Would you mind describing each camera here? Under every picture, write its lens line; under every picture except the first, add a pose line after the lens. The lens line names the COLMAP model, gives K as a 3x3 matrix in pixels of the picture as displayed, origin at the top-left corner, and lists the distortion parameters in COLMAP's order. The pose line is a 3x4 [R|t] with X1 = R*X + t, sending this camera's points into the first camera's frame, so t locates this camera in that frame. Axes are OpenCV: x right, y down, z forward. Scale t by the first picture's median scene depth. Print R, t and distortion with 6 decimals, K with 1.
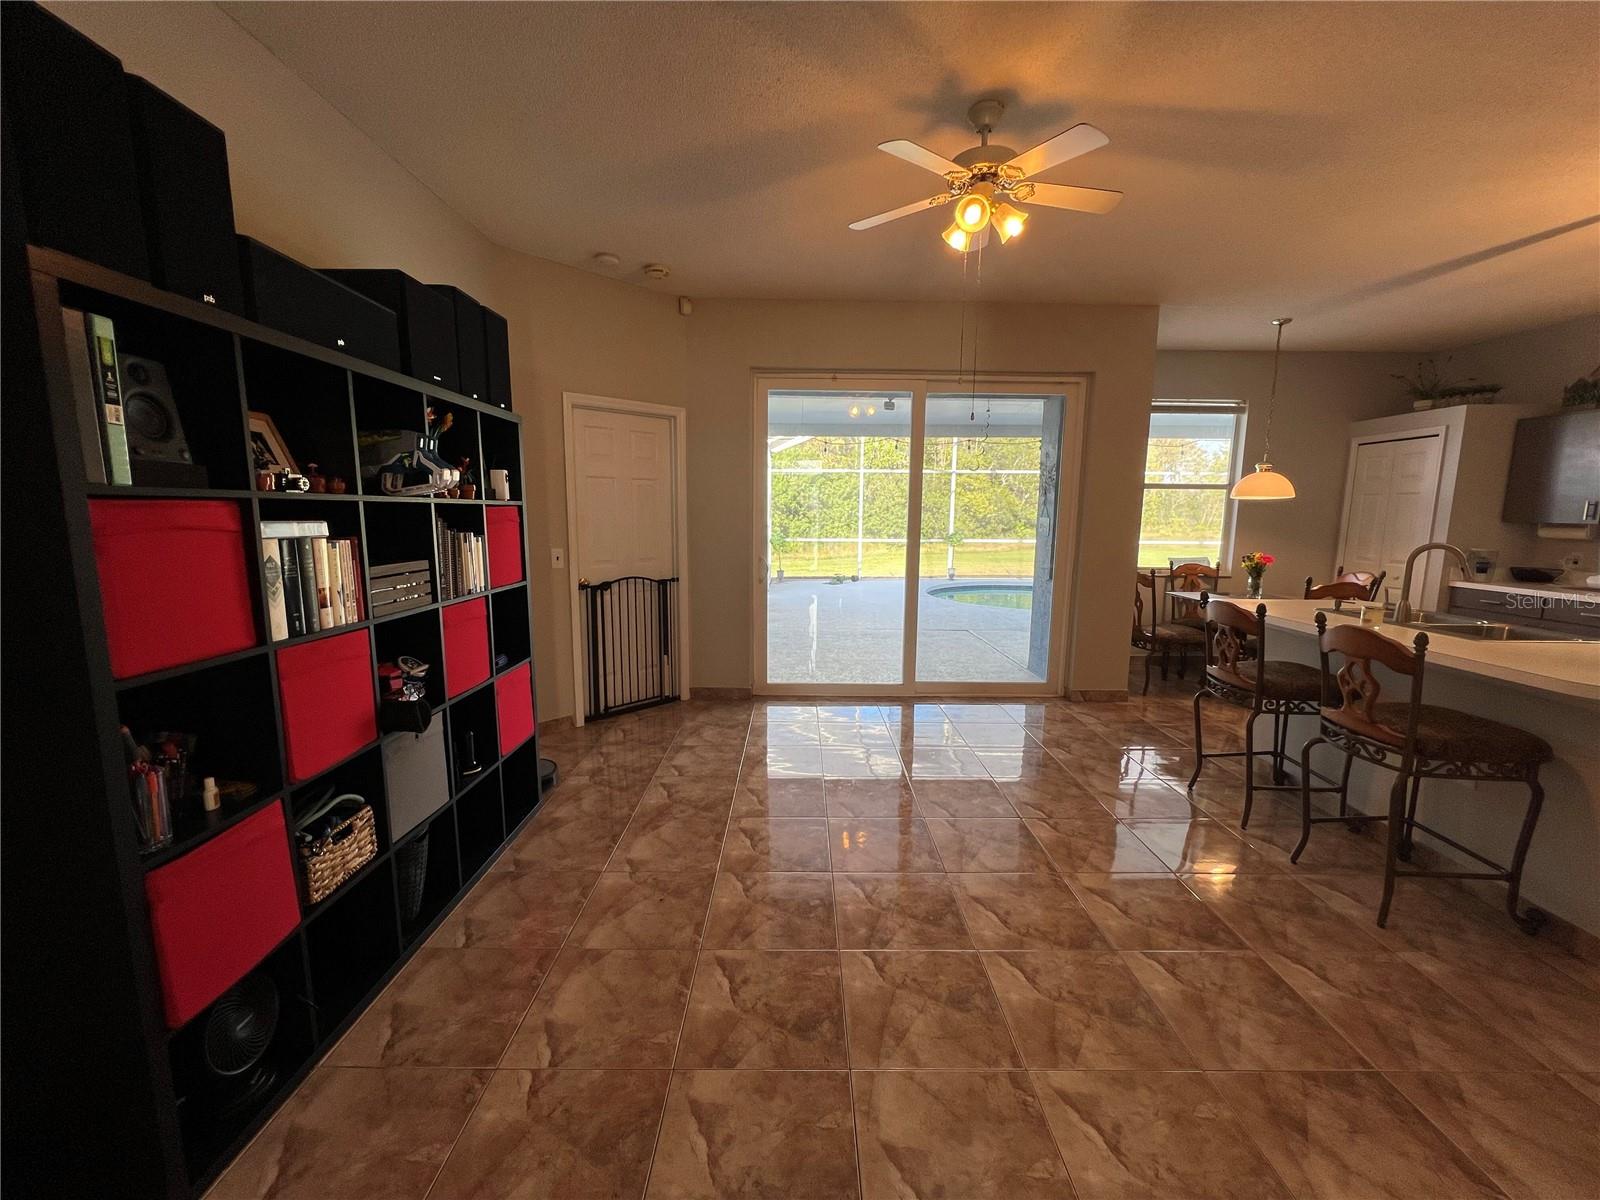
lens RADIAL K [[639.0, 0, 798.5], [0, 639.0, 601.0], [0, 0, 1]] dist [-0.002132, 0.000467]
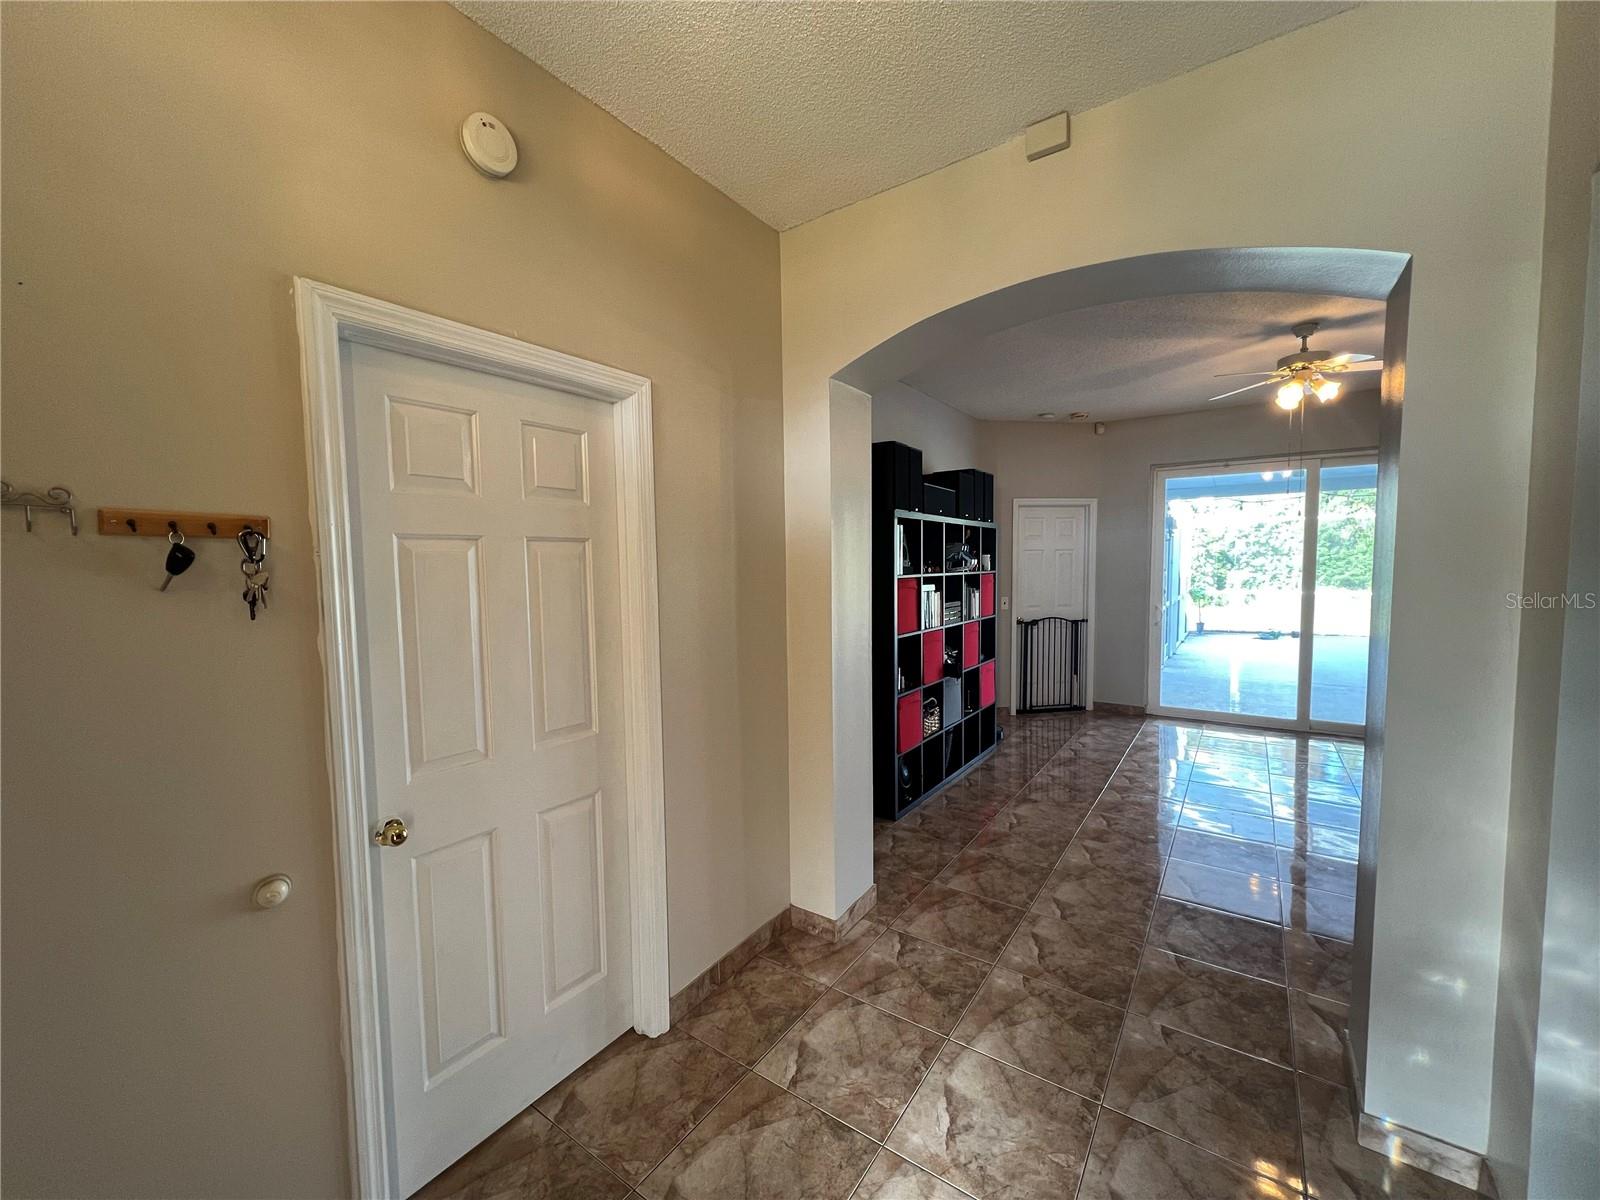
lens RADIAL K [[639.0, 0, 804.5], [0, 639.0, 602.4], [0, 0, 1]] dist [-0.002132, 0.000467]
pose [[0.821599, 0.019742, -0.569725, 0.163407], [-0.062411, 0.996508, -0.055472, 0.070859], [0.566640, 0.081133, 0.819961, -0.825758]]
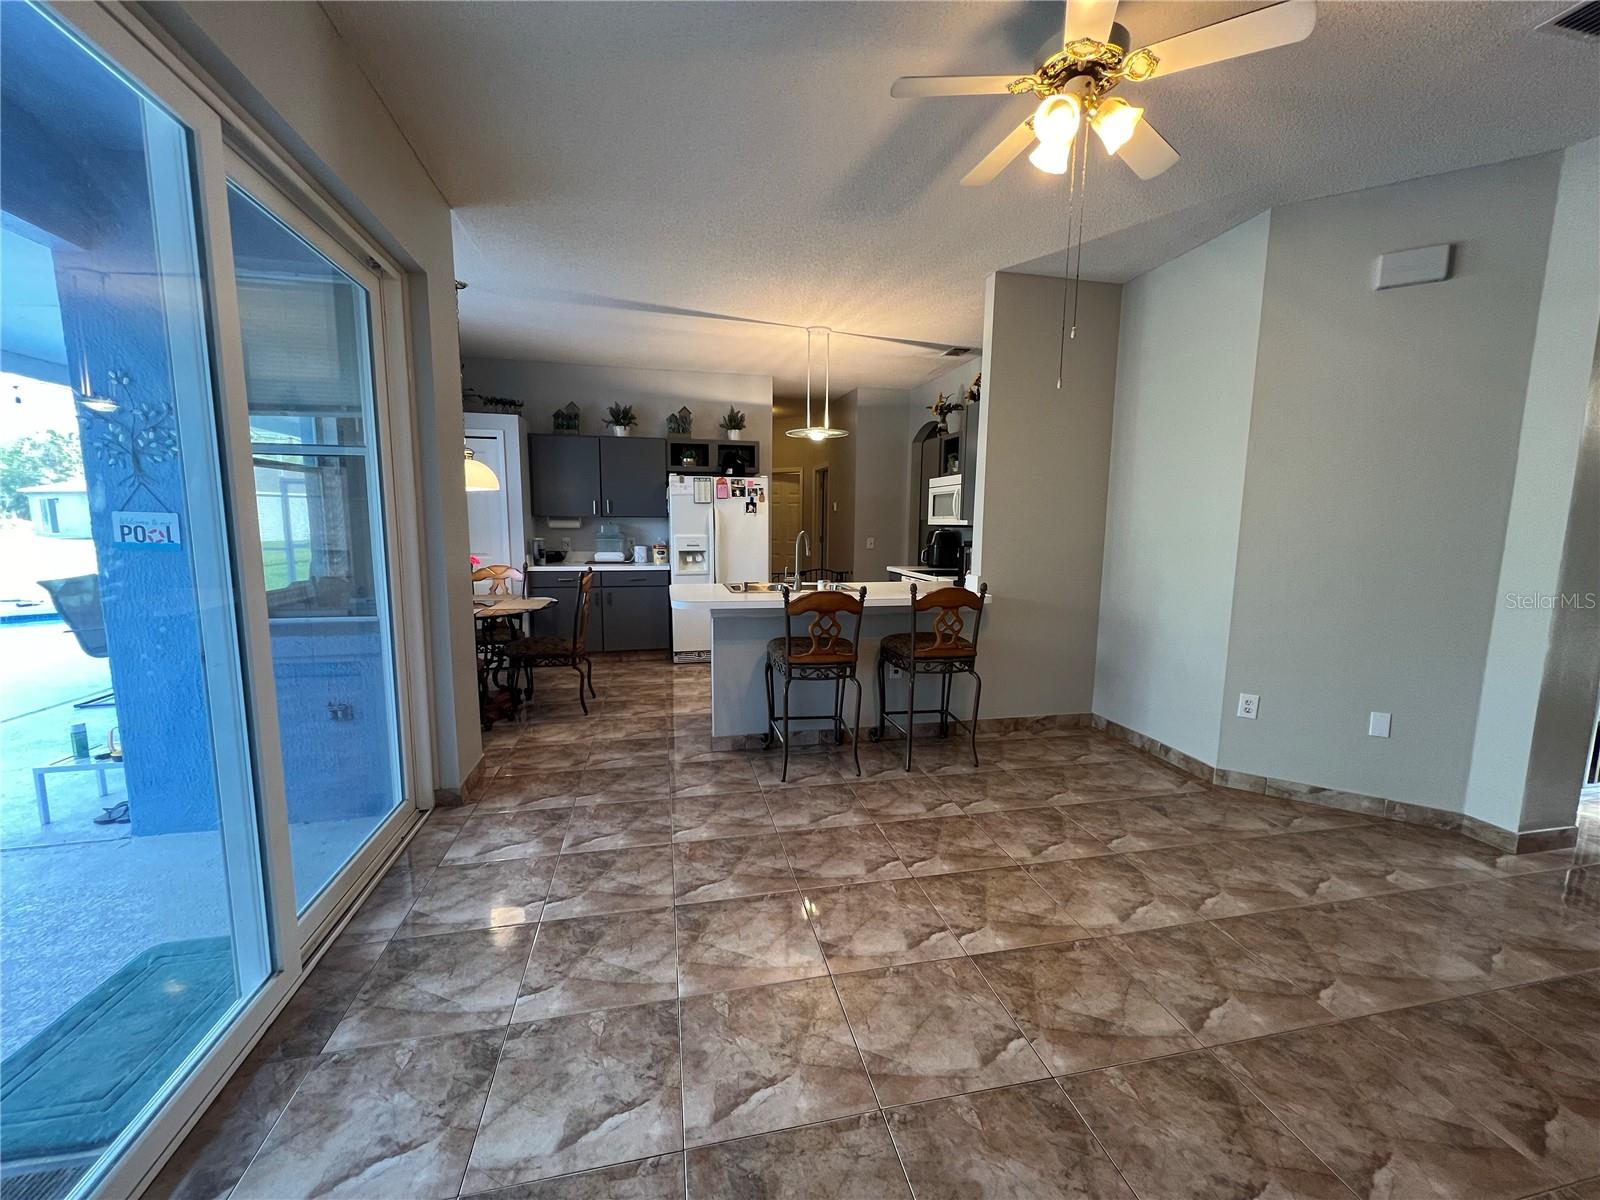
lens RADIAL K [[639.0, 0, 796.9], [0, 639.0, 601.8], [0, 0, 1]] dist [-0.002132, 0.000467]
pose [[-0.207077, -0.136059, 0.968817, -0.417768], [0.128212, 0.977967, 0.164748, -0.183614], [-0.969887, 0.158330, -0.185070, 1.381932]]
